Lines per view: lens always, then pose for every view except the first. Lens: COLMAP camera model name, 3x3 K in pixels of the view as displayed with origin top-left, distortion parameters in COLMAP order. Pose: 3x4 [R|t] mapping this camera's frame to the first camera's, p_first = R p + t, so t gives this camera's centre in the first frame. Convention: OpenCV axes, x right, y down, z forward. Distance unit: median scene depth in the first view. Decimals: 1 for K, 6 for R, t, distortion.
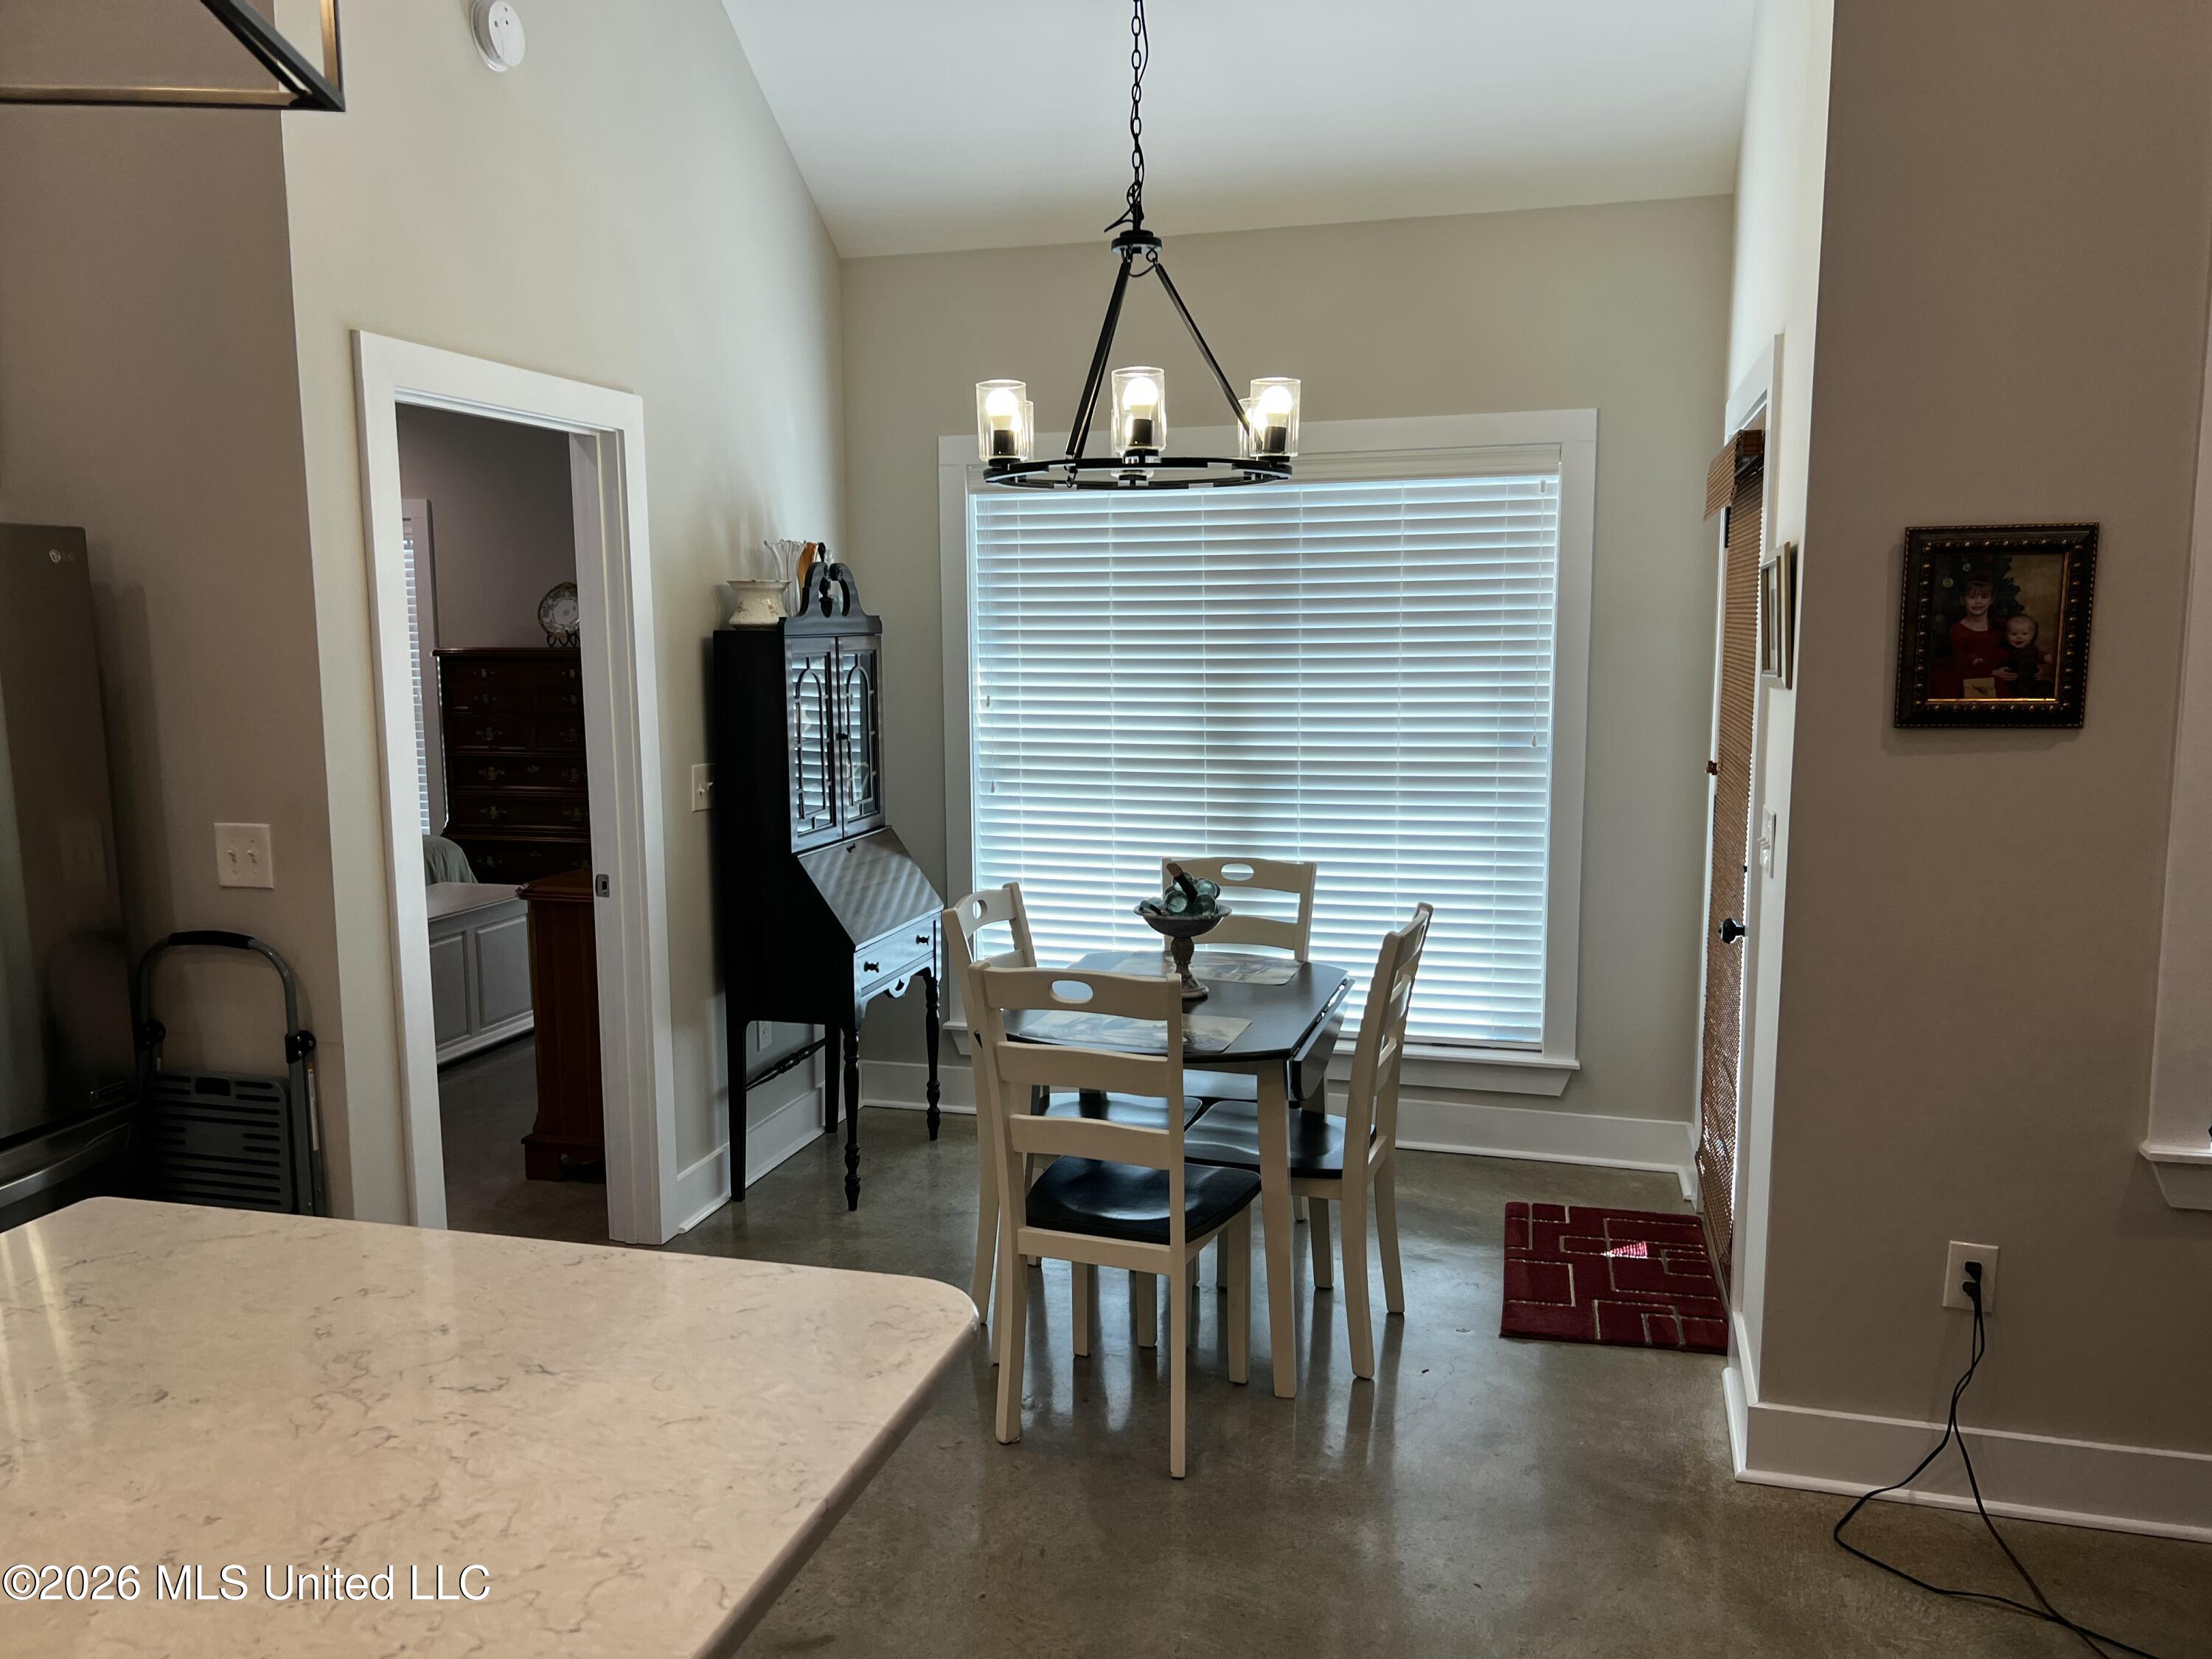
lens RADIAL K [[1670.0, 0, 1102.2], [0, 1670.0, 858.2], [0, 0, 1]] dist [0.042848, -0.046044]
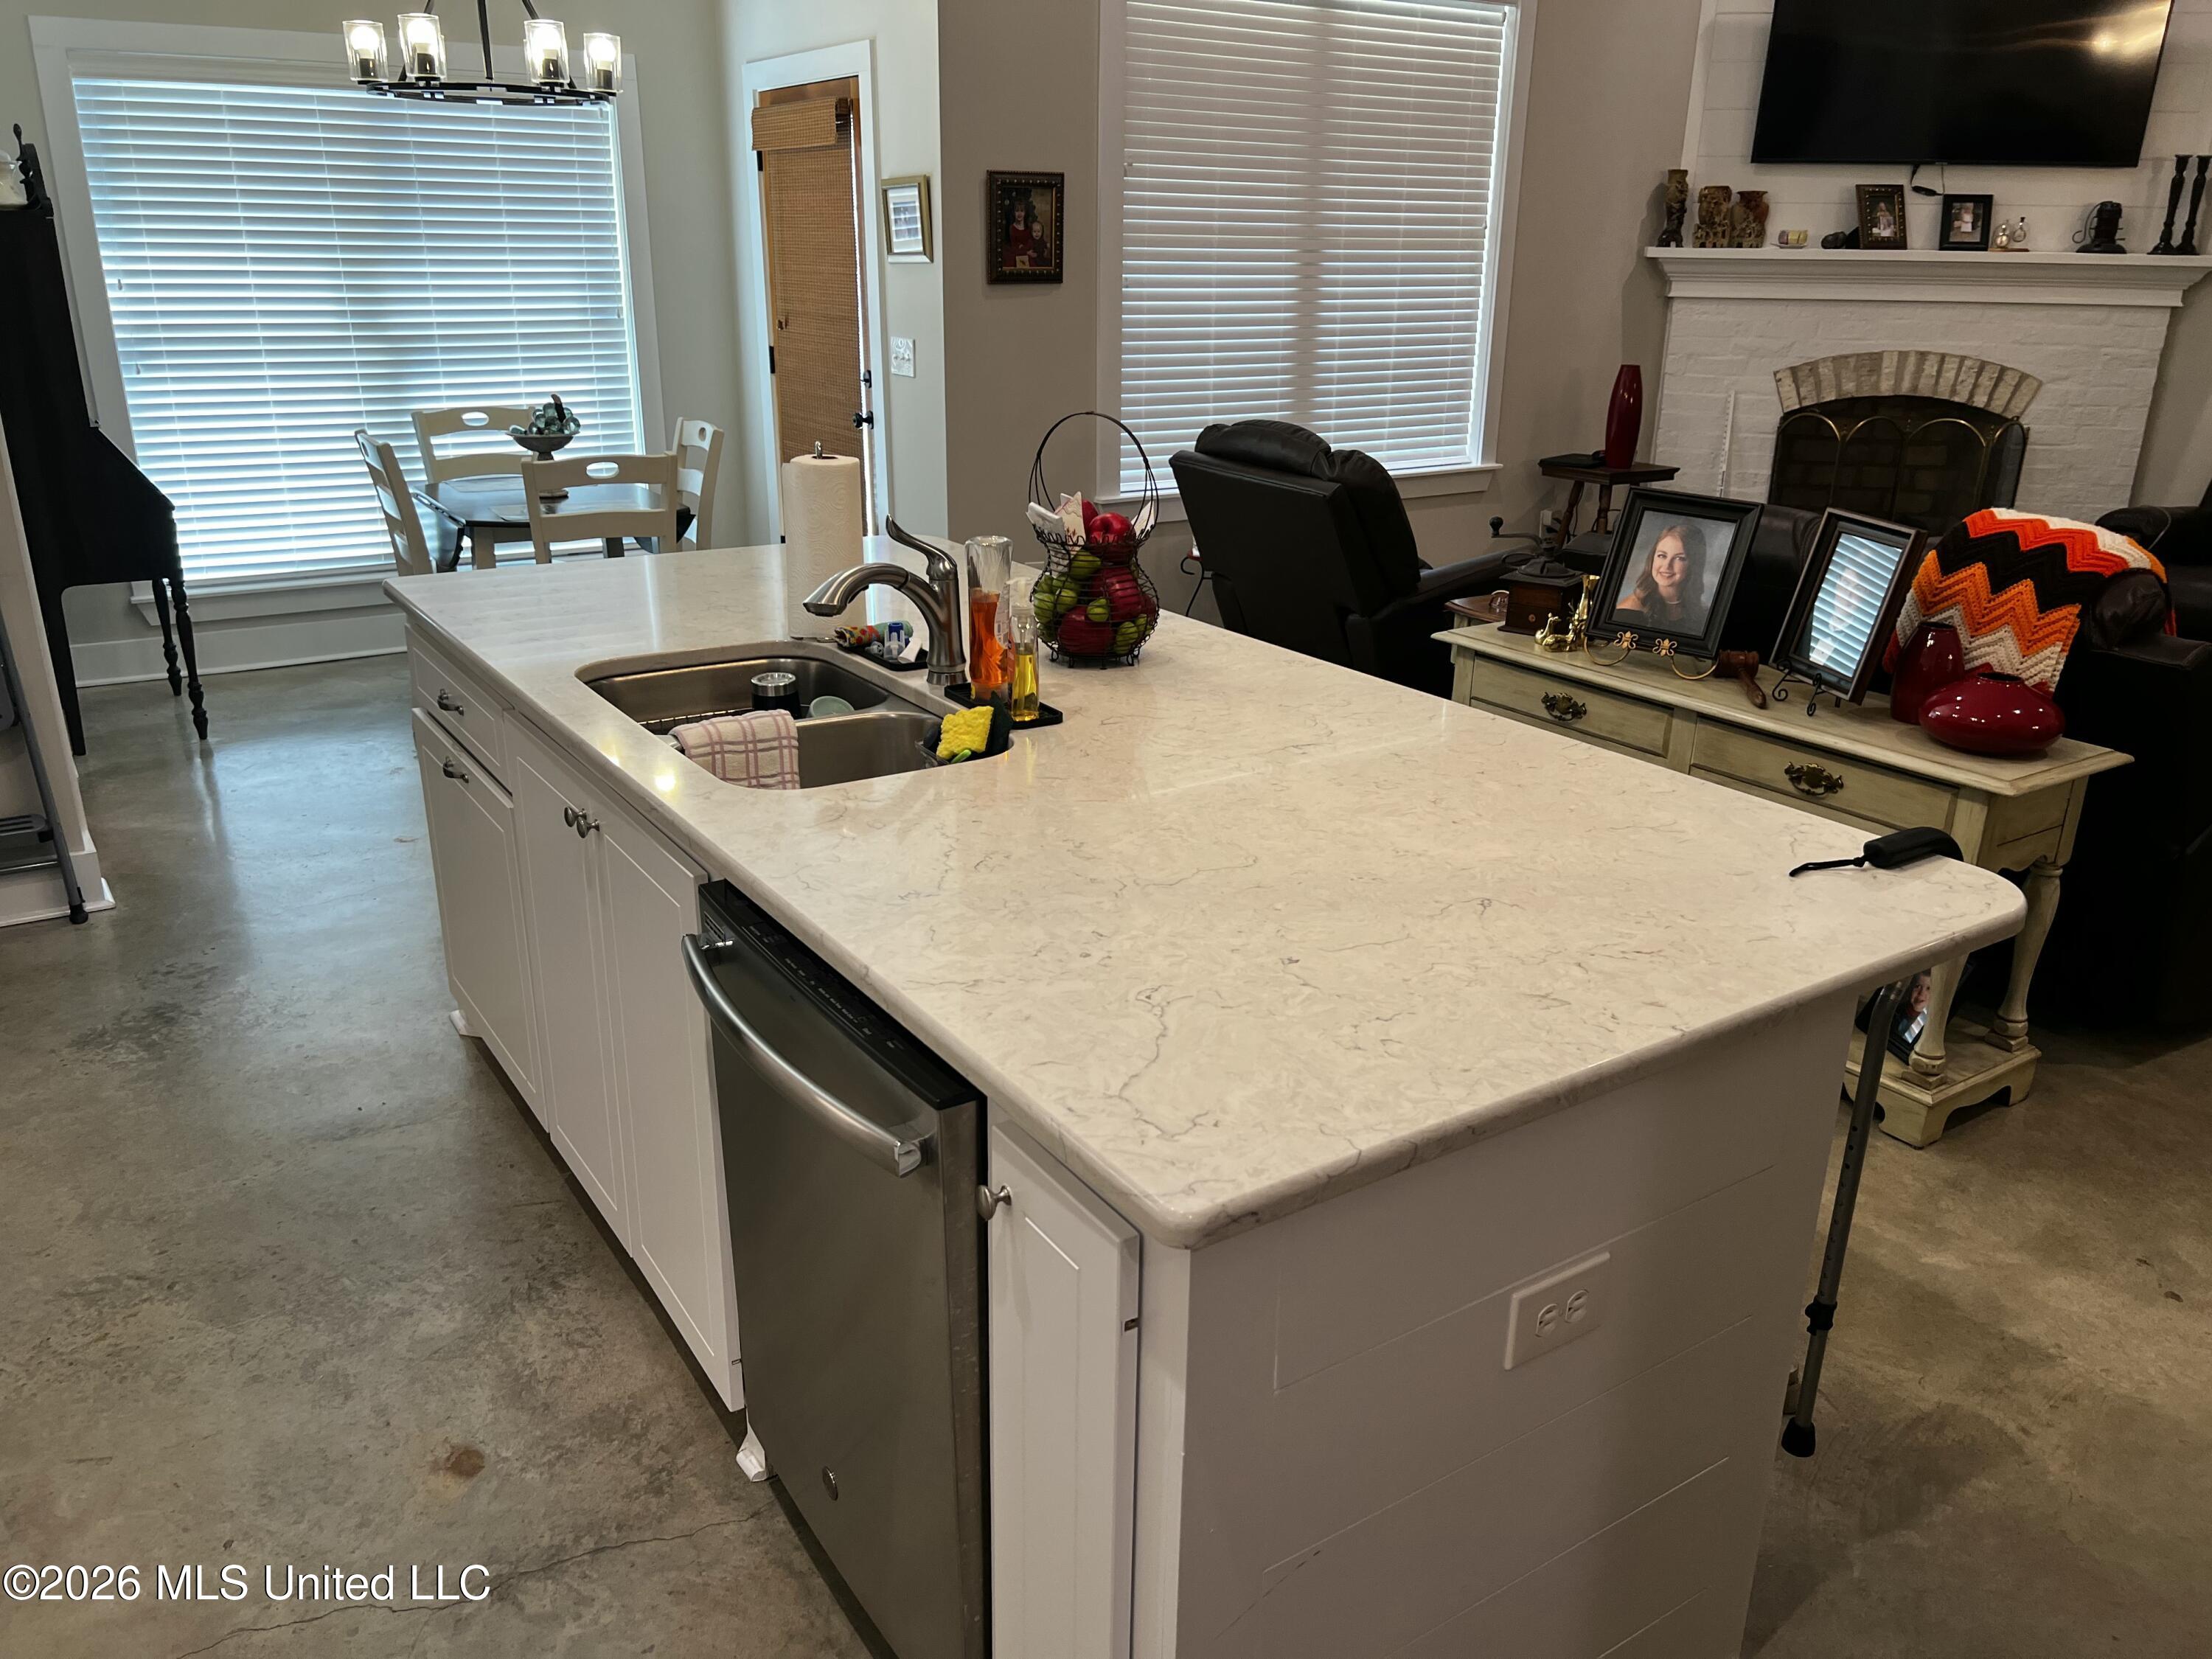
lens RADIAL K [[1670.0, 0, 1114.0], [0, 1670.0, 843.0], [0, 0, 1]] dist [0.042848, -0.046044]
pose [[0.655564, -0.241660, 0.715427, -0.800423], [0.090247, 0.965693, 0.243500, 0.070835], [-0.749728, -0.095065, 0.654883, -0.336629]]
